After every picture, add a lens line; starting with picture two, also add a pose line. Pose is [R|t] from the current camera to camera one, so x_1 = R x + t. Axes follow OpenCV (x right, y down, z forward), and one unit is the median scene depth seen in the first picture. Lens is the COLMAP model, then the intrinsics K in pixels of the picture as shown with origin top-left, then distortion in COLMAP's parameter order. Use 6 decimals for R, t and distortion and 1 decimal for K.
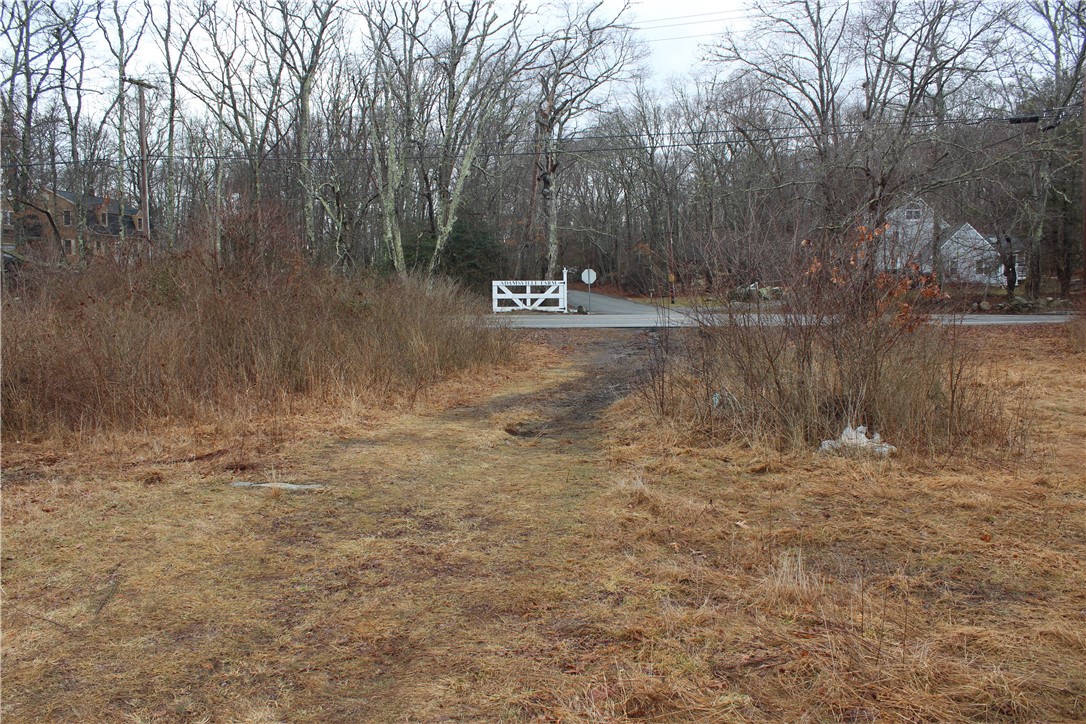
lens RADIAL K [[890.3, 0, 543.0], [0, 890.3, 362.0], [0, 0, 1]] dist [-0.114019, 0.001012]
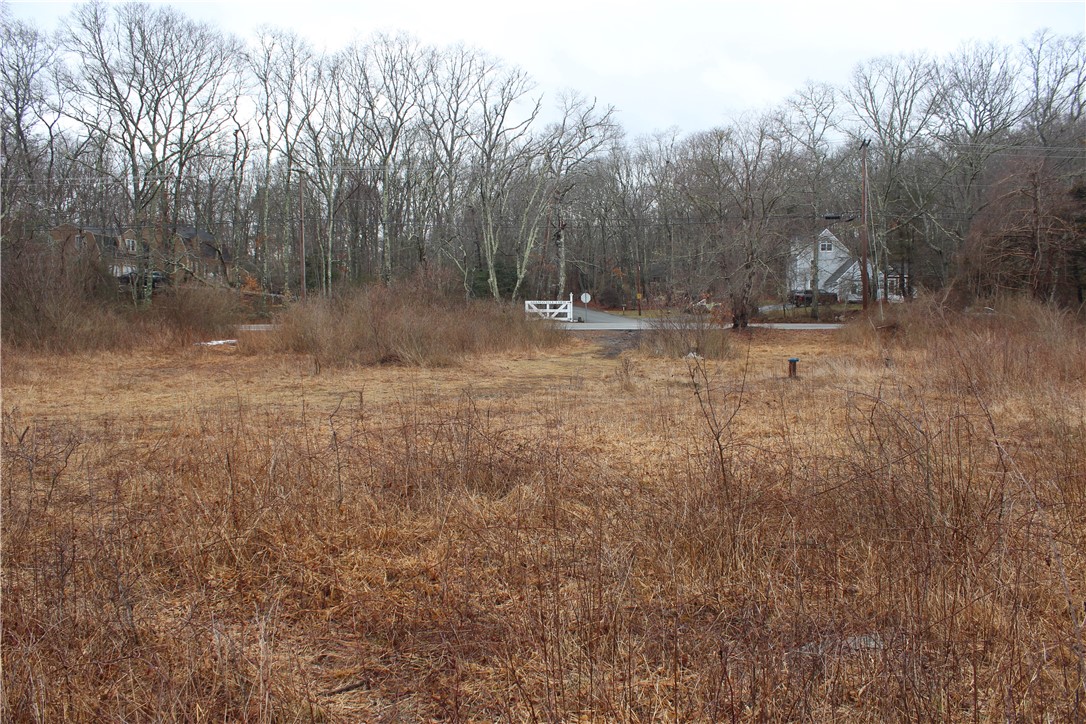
lens RADIAL K [[890.3, 0, 543.0], [0, 890.3, 362.0], [0, 0, 1]] dist [-0.114019, 0.001012]
pose [[0.999239, 0.004871, 0.038691, -0.081605], [-0.004442, 0.999928, -0.011163, 0.031532], [-0.038743, 0.010983, 0.999189, -0.531404]]
